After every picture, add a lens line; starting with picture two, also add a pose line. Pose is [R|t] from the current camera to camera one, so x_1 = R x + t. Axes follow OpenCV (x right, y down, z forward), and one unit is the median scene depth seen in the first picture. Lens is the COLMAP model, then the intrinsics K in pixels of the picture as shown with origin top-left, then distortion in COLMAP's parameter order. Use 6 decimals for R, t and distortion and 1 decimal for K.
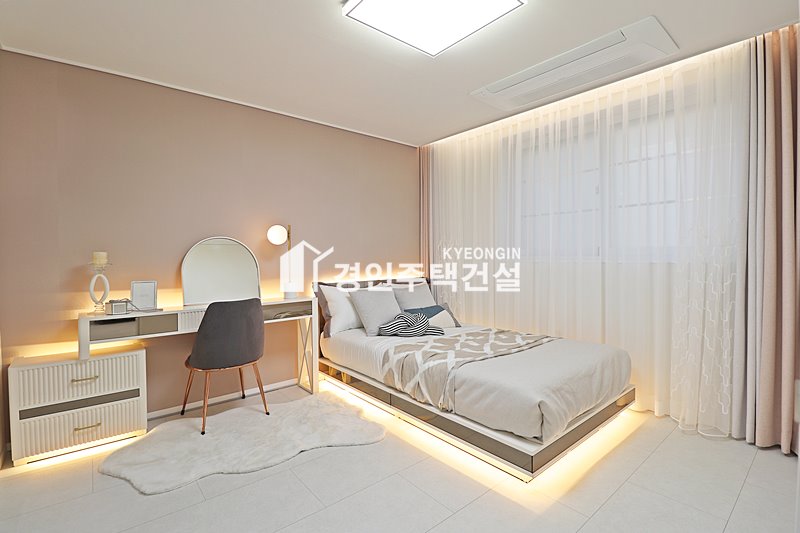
lens RADIAL K [[368.9, 0, 403.8], [0, 368.9, 260.0], [0, 0, 1]] dist [-0.001857, -0.012229]
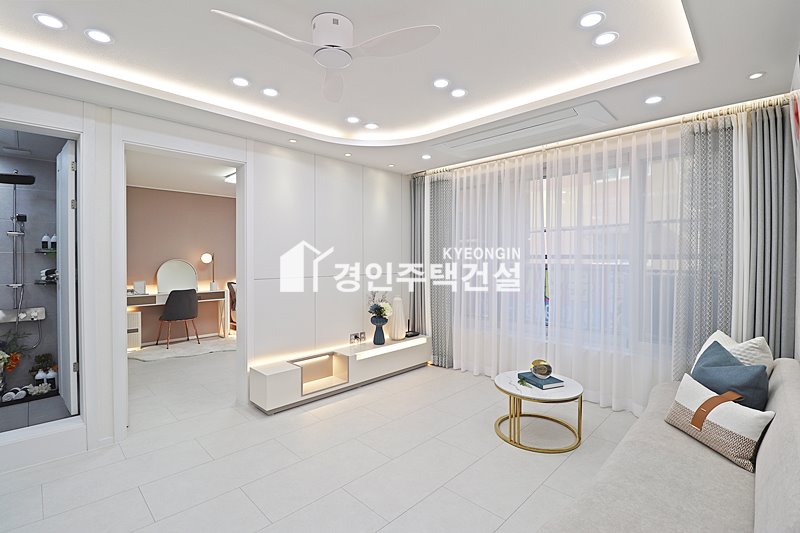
lens RADIAL K [[368.9, 0, 403.8], [0, 368.9, 260.0], [0, 0, 1]] dist [-0.001857, -0.012229]
pose [[0.995898, 0.005650, 0.090310, 0.612717], [-0.004993, 0.999959, -0.007506, -0.055225], [-0.090349, 0.007024, 0.995885, -1.225200]]
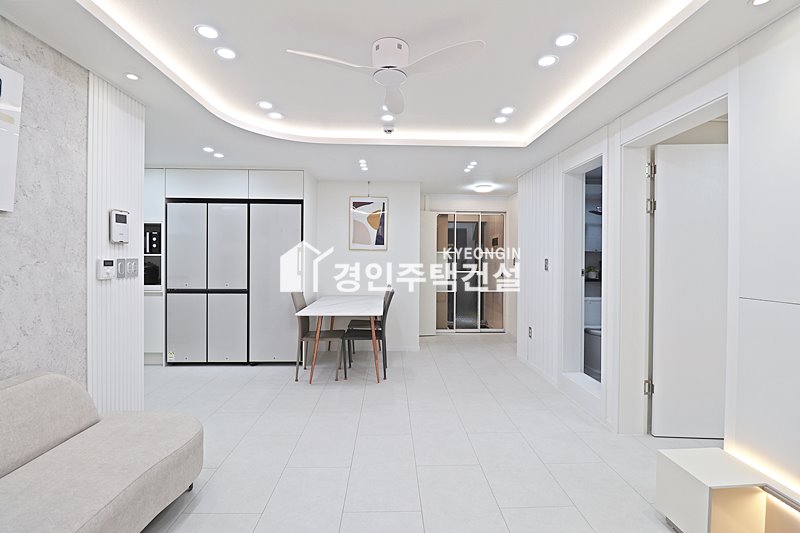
lens RADIAL K [[368.9, 0, 403.8], [0, 368.9, 260.0], [0, 0, 1]] dist [-0.001857, -0.012229]
pose [[-0.619228, 0.006178, -0.785187, 1.136521], [-0.011373, 0.999794, 0.016836, -0.070189], [0.785129, 0.019355, -0.619030, -0.002665]]
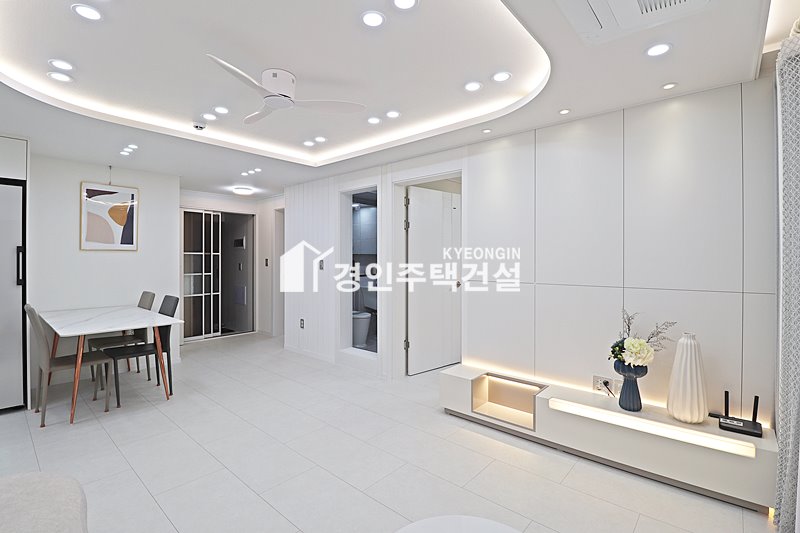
lens RADIAL K [[368.9, 0, 403.8], [0, 368.9, 260.0], [0, 0, 1]] dist [-0.001857, -0.012229]
pose [[0.143804, 0.009104, -0.989564, 1.460724], [-0.013436, 0.999883, 0.007247, -0.074827], [0.989515, 0.012253, 0.143910, -0.339941]]
